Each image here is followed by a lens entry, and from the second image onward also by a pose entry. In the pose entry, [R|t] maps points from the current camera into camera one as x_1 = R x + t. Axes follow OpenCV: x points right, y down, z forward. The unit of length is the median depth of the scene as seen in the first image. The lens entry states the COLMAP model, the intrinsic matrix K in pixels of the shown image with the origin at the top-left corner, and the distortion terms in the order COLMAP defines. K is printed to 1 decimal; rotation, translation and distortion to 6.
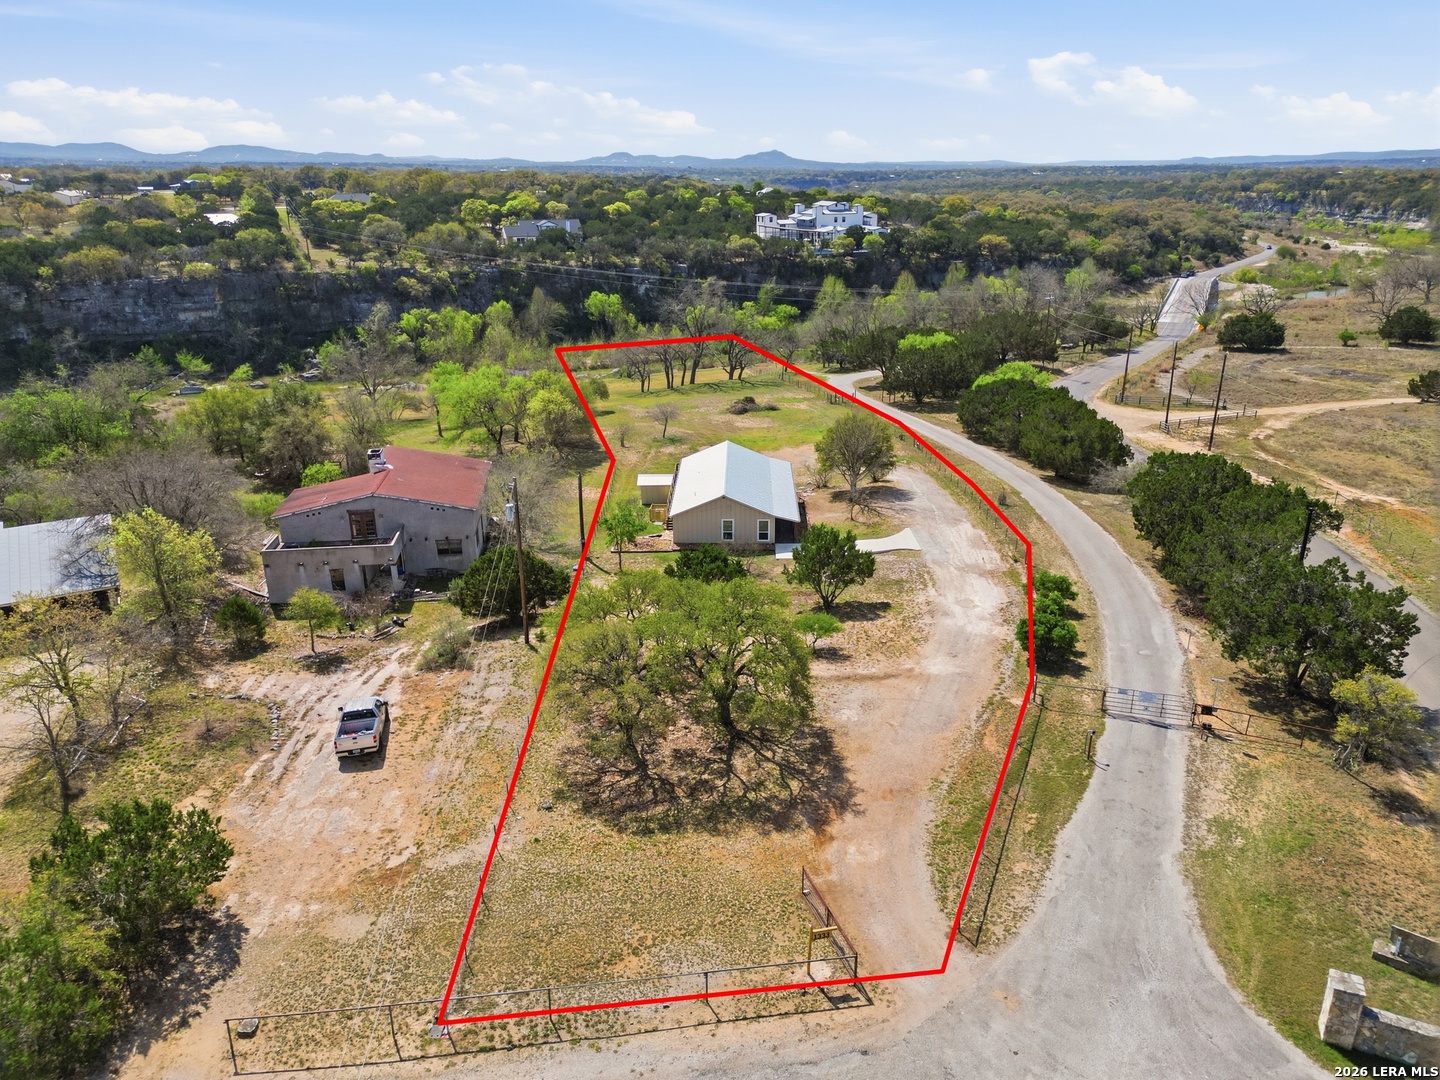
lens RADIAL K [[1018.5, 0, 726.5], [0, 1018.5, 542.1], [0, 0, 1]] dist [0.041935, -0.030047]
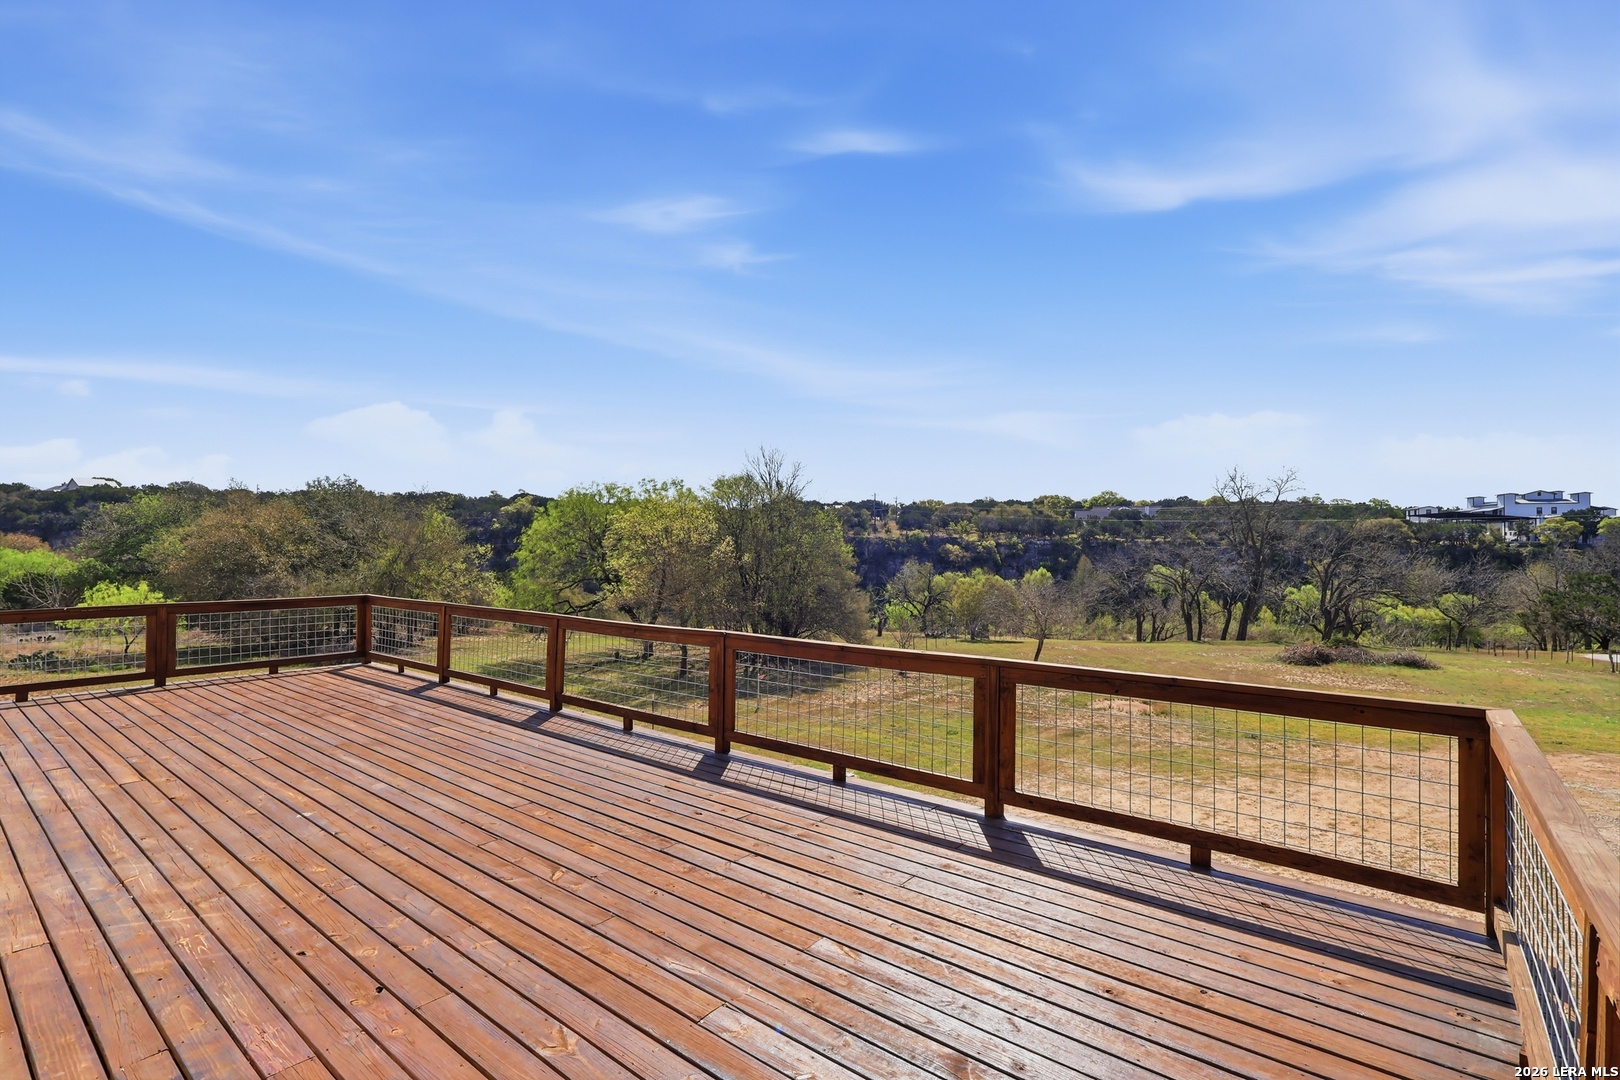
lens RADIAL K [[755.1, 0, 807.3], [0, 755.1, 540.6], [0, 0, 1]] dist [-0.003135, 0.002094]
pose [[0.793741, 0.002974, -0.608248, 0.022884], [-0.220357, 0.933465, -0.282994, -0.025841], [0.566937, 0.358656, 0.741585, 0.403395]]
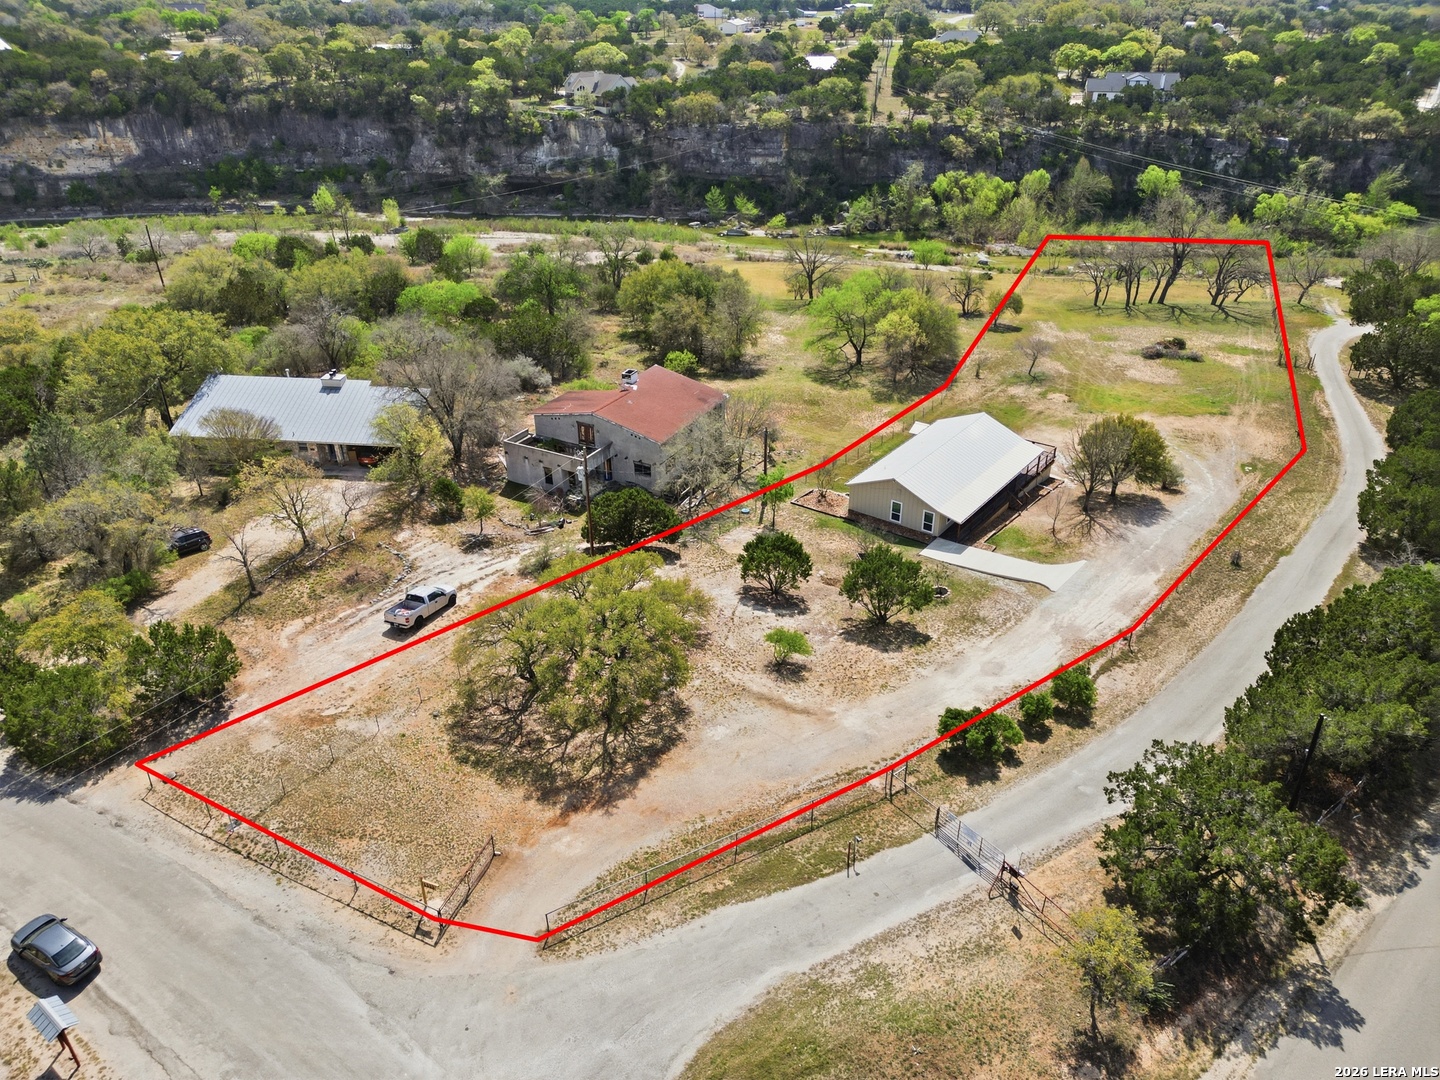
lens RADIAL K [[1018.5, 0, 714.2], [0, 1018.5, 541.5], [0, 0, 1]] dist [0.041935, -0.030047]
pose [[0.808975, 0.286073, -0.513539, 0.130943], [-0.198690, 0.955249, 0.219138, -0.057749], [0.553247, -0.075242, 0.829612, 0.015338]]
